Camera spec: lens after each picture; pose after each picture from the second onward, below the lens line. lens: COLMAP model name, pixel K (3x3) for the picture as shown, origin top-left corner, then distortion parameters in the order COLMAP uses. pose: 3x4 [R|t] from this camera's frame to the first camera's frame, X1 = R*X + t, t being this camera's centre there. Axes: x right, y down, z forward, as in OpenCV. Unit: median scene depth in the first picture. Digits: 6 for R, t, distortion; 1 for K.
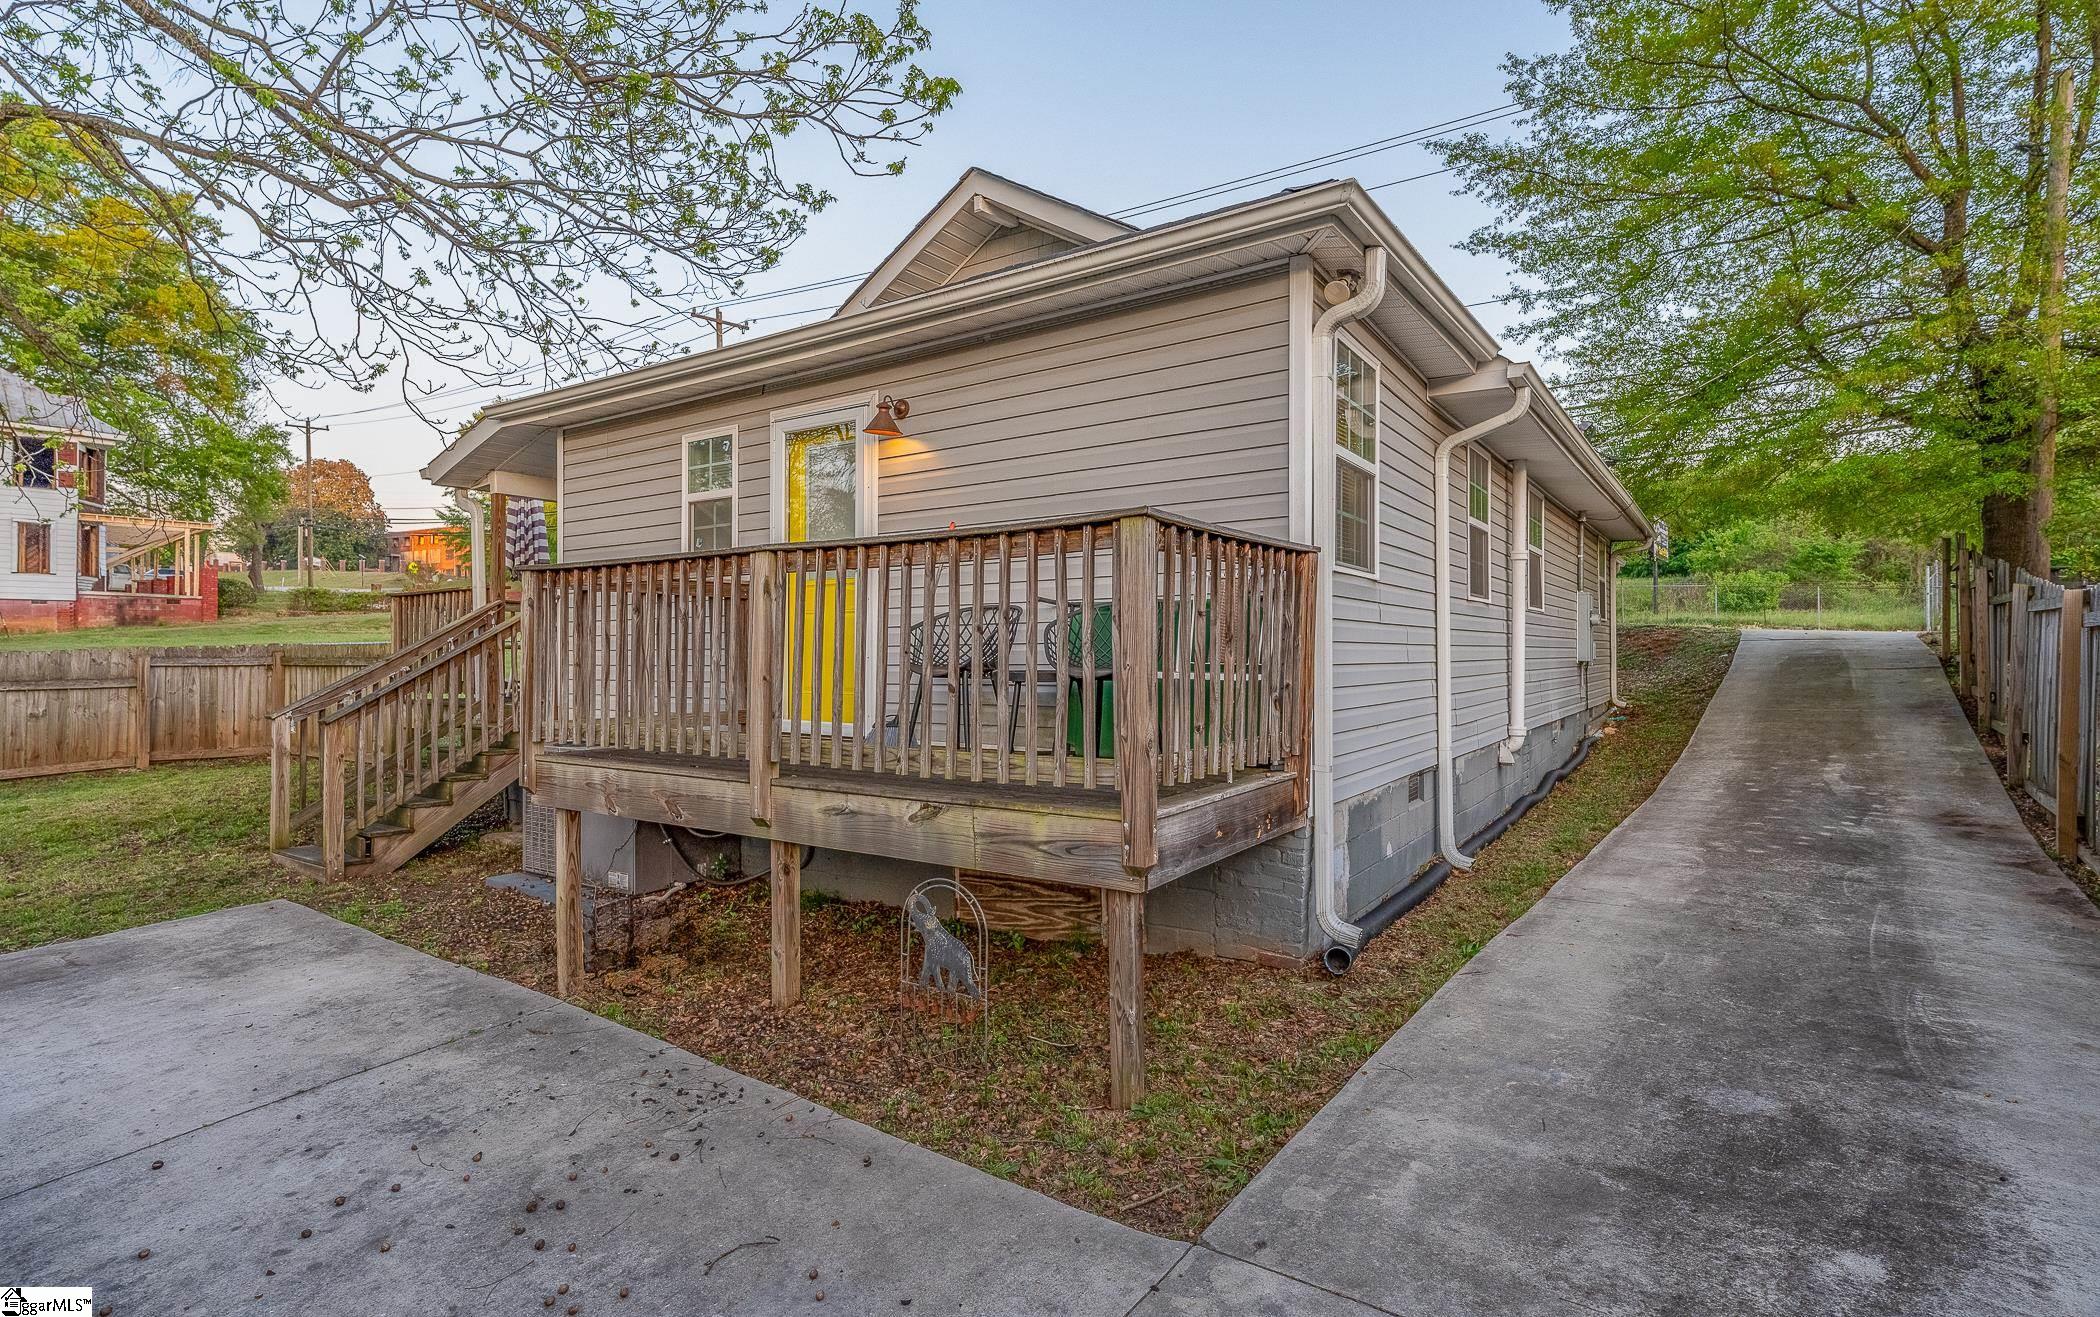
lens RADIAL K [[1014.4, 0, 1050.0], [0, 1014.4, 658.5], [0, 0, 1]] dist [-0.000786, -0.000279]
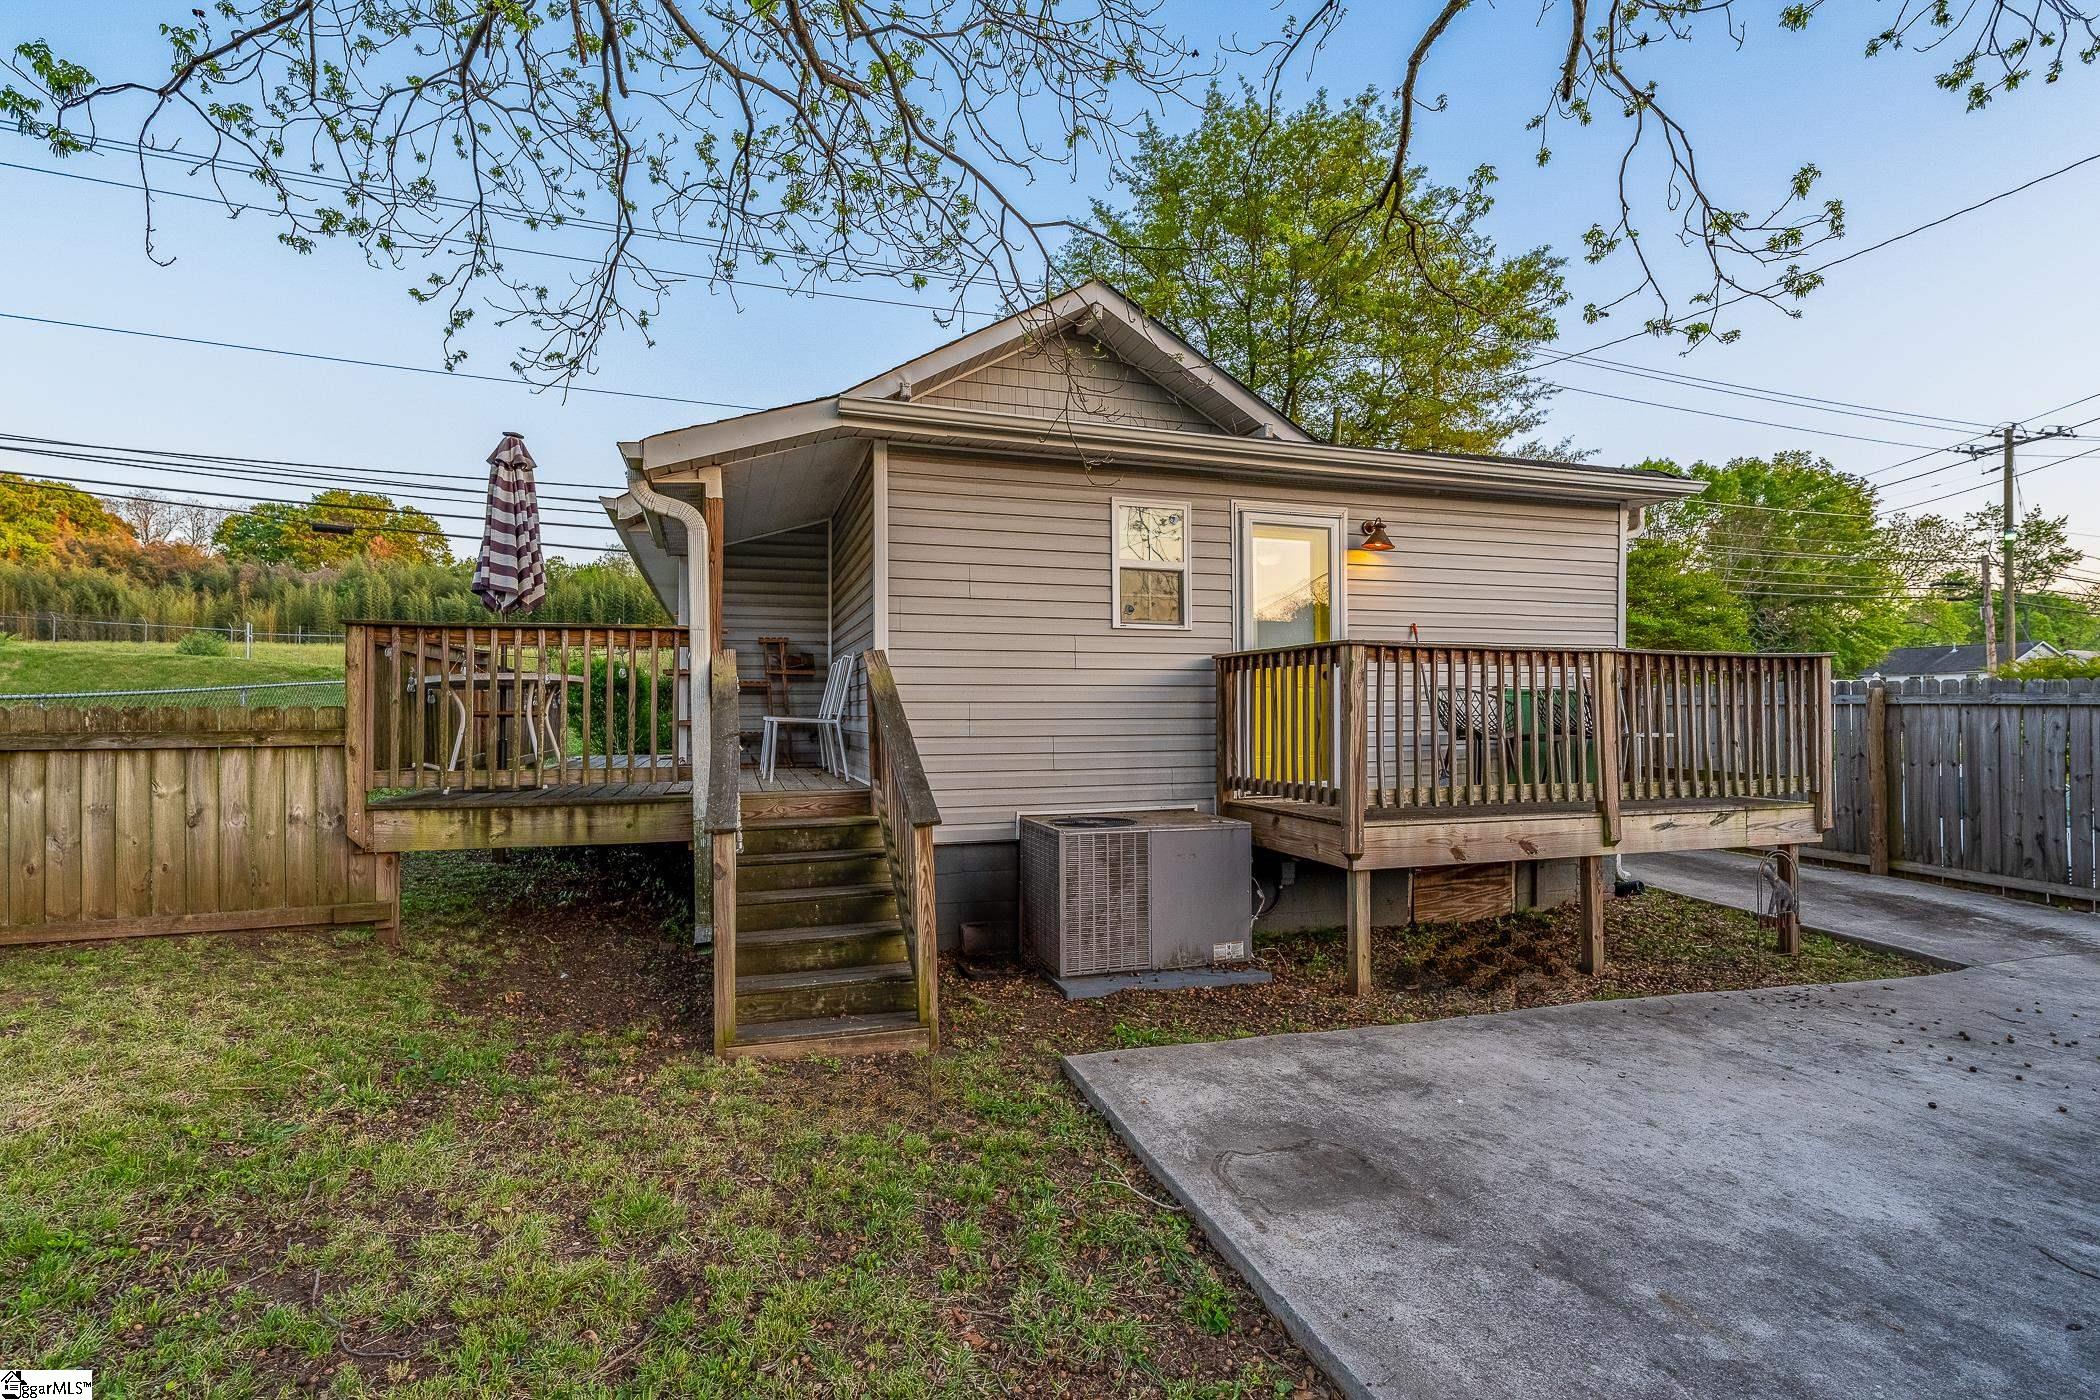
lens RADIAL K [[973.1, 0, 1050.0], [0, 973.1, 700.0], [0, 0, 1]] dist [0.002826, 0.000283]
pose [[0.613353, 0.011871, 0.789719, -1.892337], [0.004579, 0.999817, -0.018586, -0.015455], [-0.789795, 0.015016, 0.613187, 0.807019]]
